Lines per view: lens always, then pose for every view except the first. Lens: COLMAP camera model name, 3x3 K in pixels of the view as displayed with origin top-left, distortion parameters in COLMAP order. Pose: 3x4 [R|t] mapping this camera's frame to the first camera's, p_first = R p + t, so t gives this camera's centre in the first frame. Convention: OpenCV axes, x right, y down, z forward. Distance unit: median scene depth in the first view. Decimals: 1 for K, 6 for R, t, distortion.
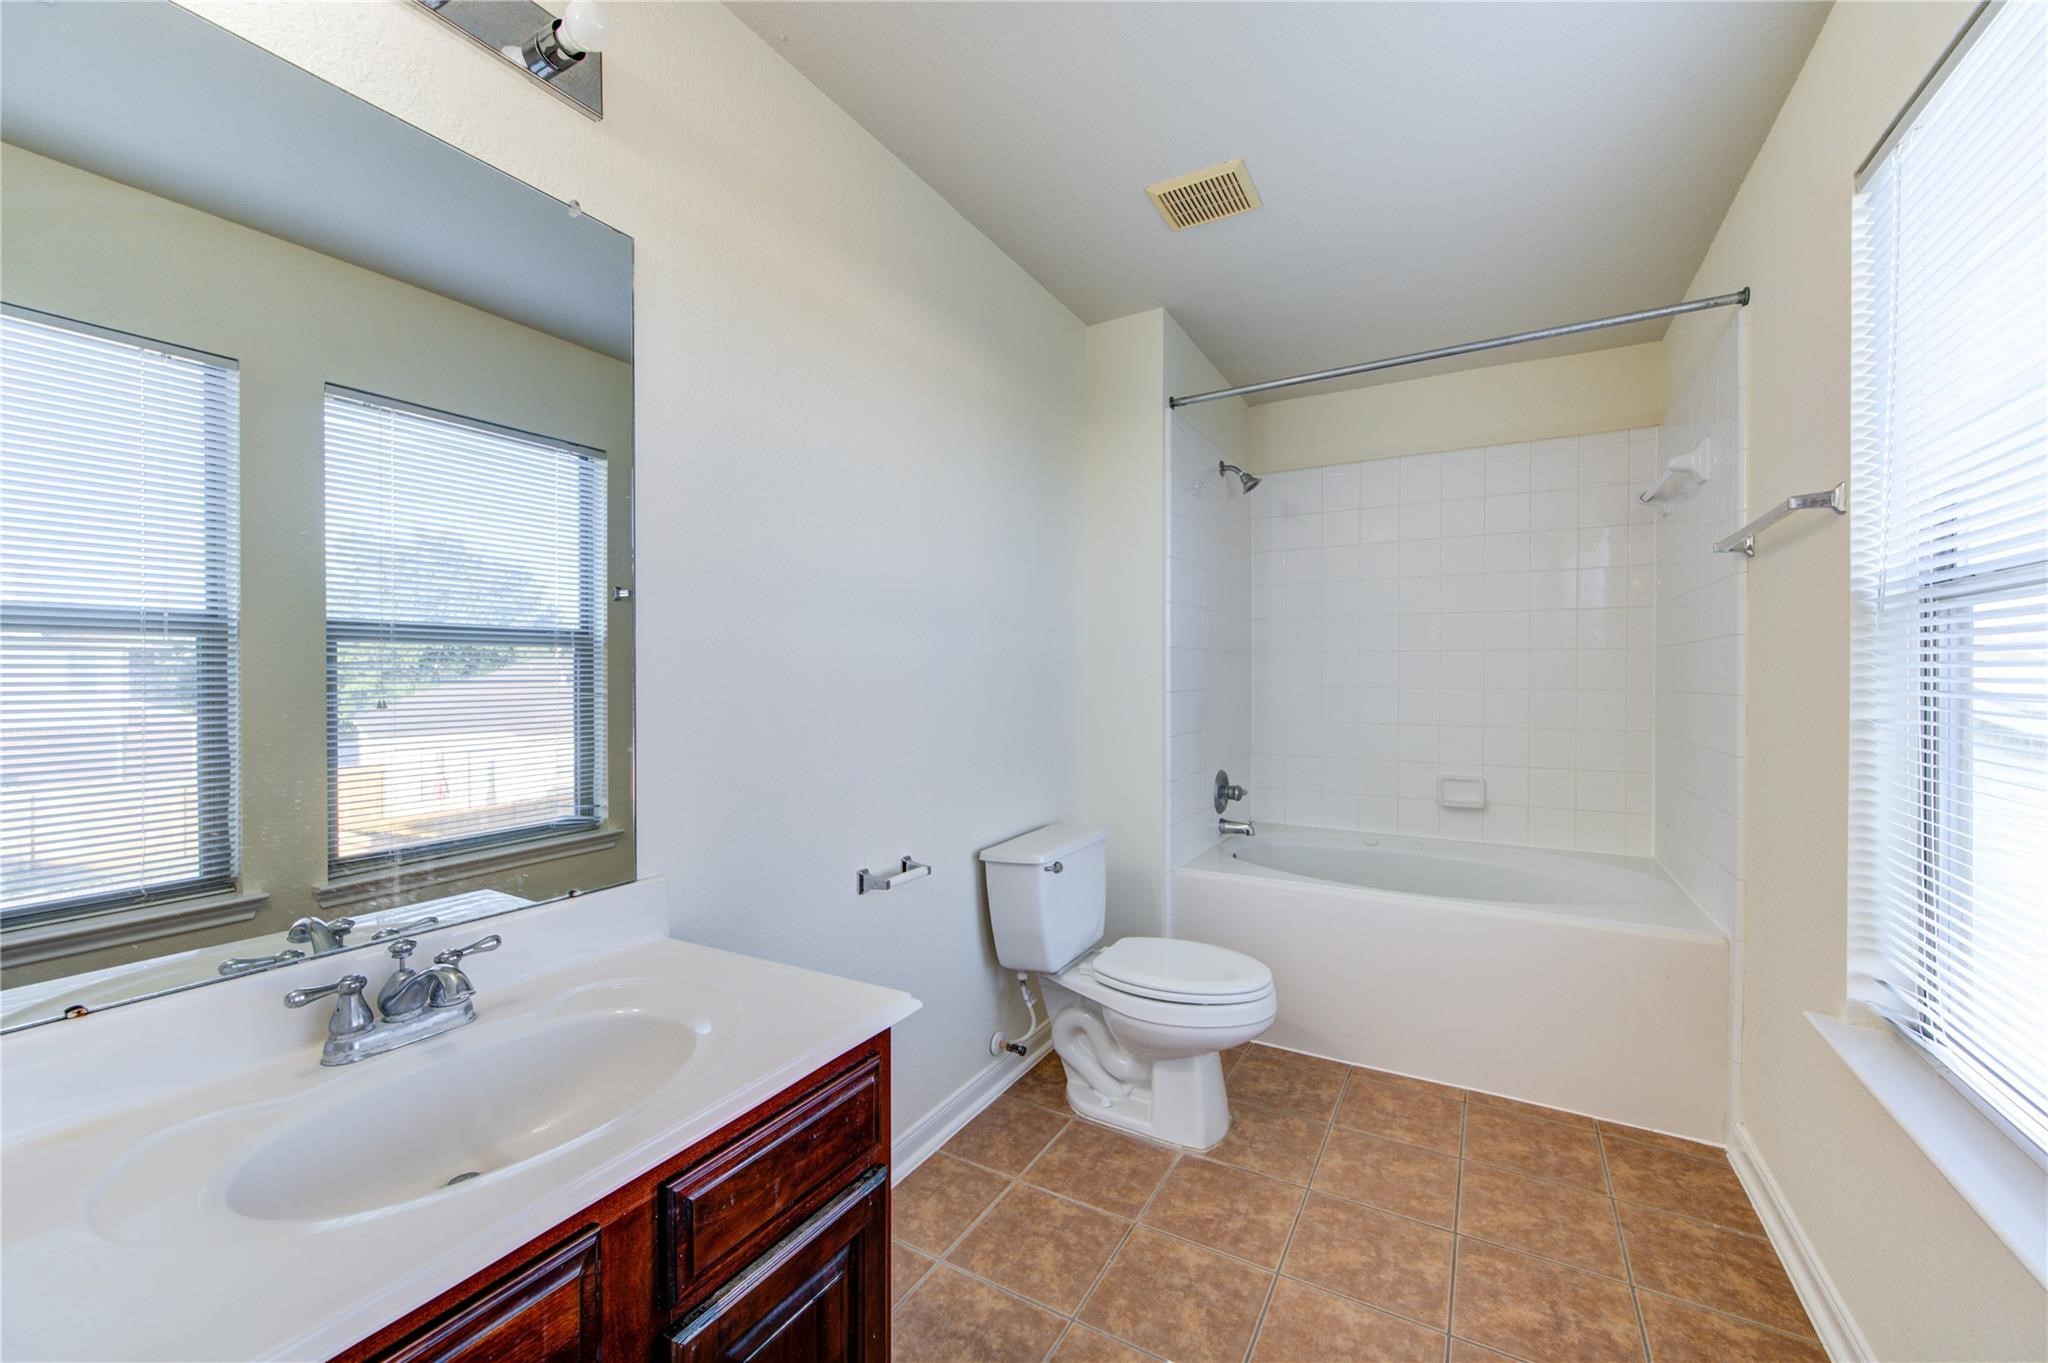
lens RADIAL K [[809.5, 0, 1014.6], [0, 809.5, 680.5], [0, 0, 1]] dist [0.003498, -0.001315]
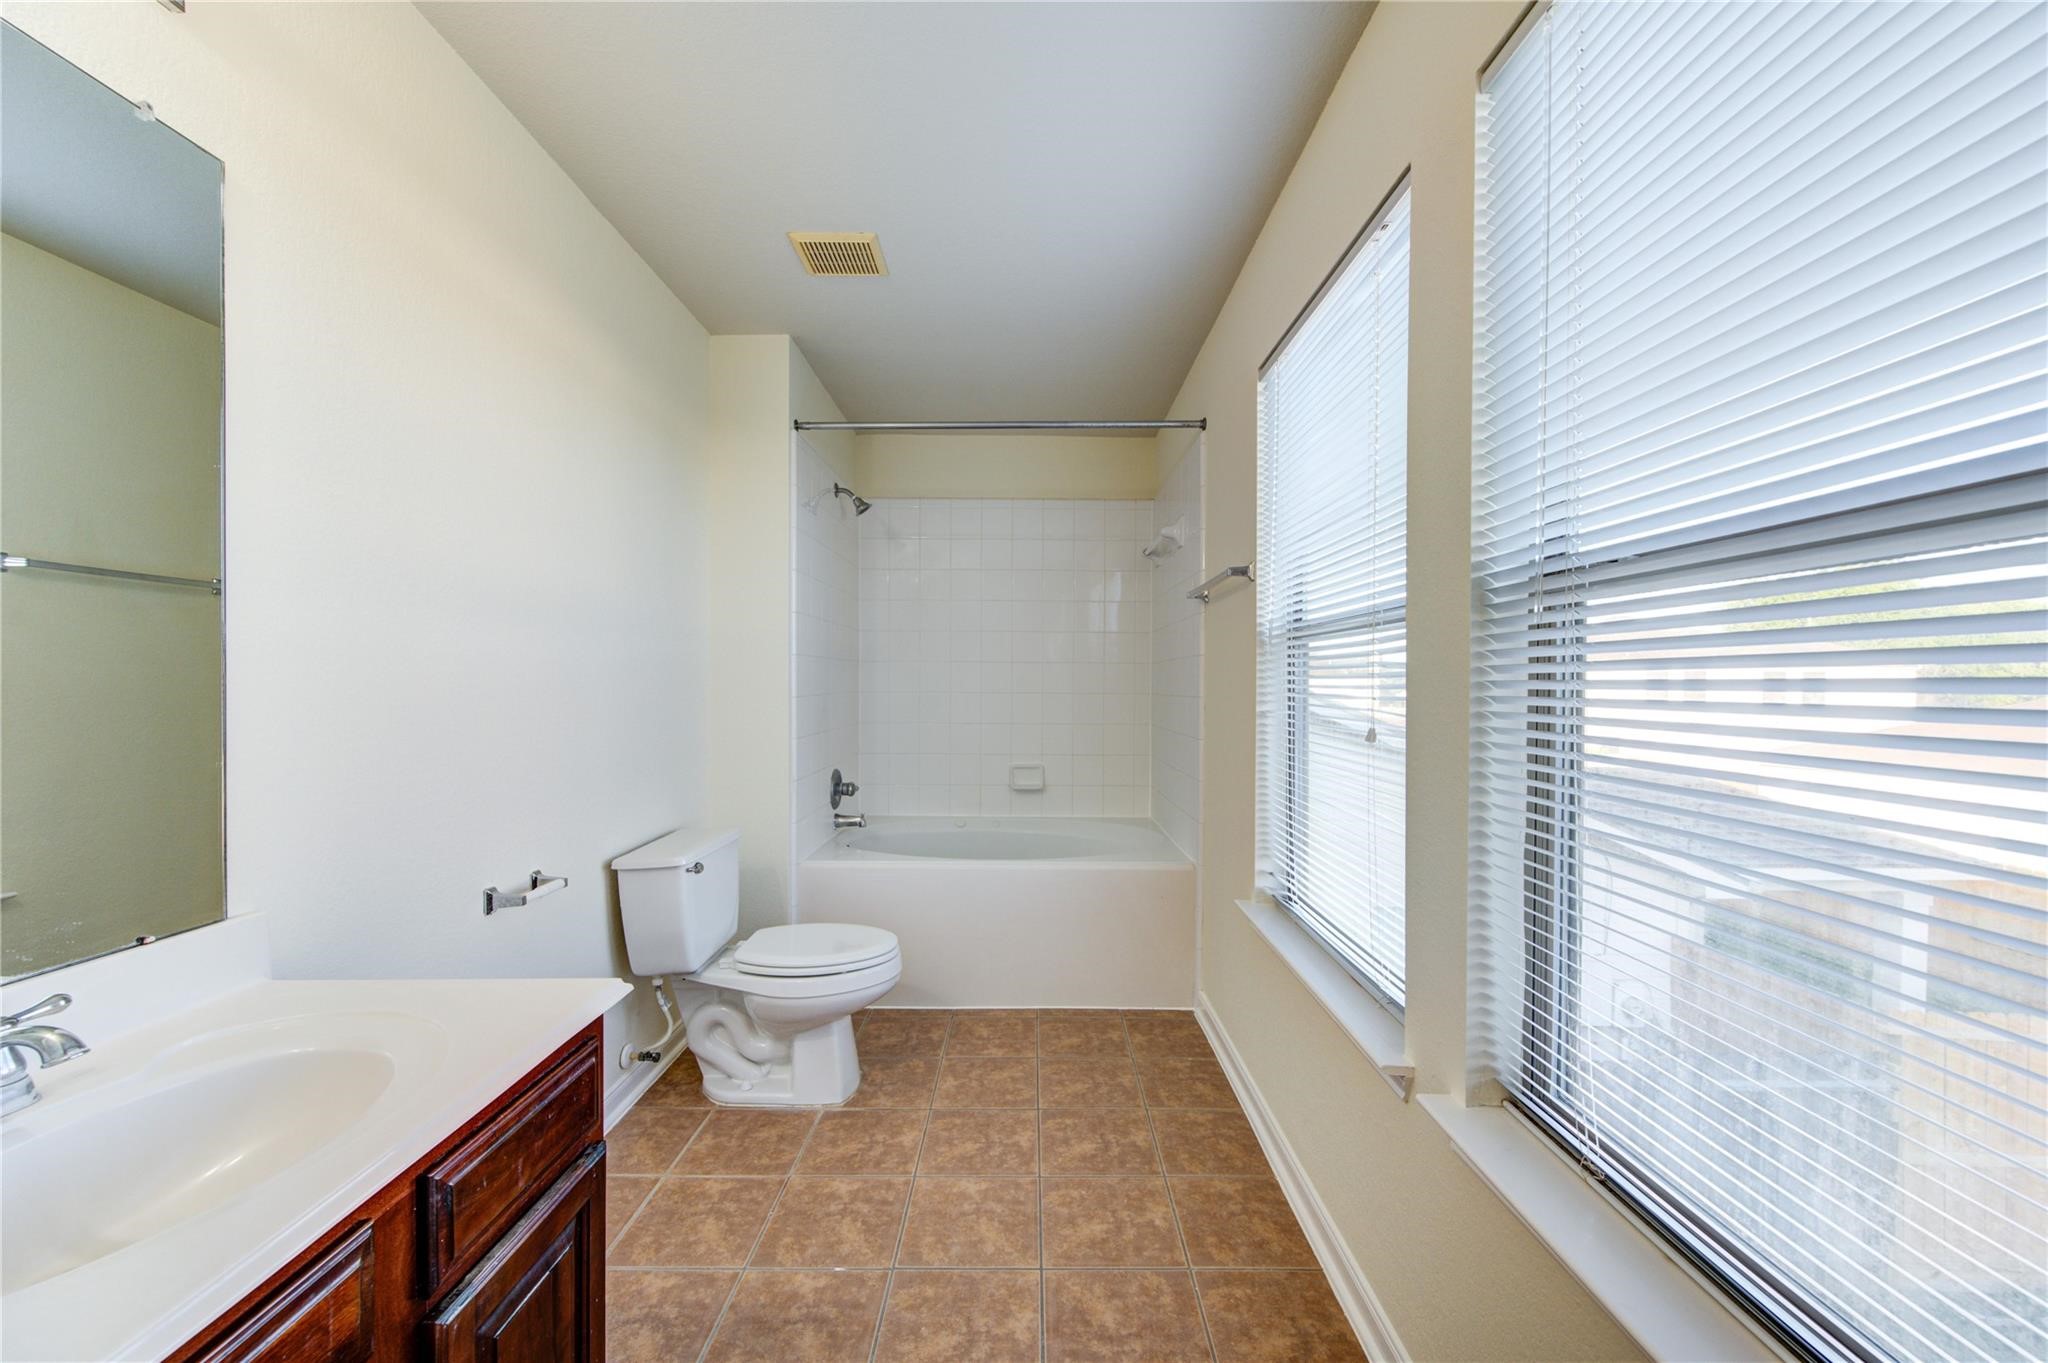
lens RADIAL K [[809.5, 0, 1027.0], [0, 809.5, 681.9], [0, 0, 1]] dist [0.003498, -0.001315]
pose [[0.863860, 0.005614, 0.503701, -0.125688], [-0.002417, 0.999973, -0.006999, 0.002181], [-0.503727, 0.004829, 0.863850, -0.114916]]
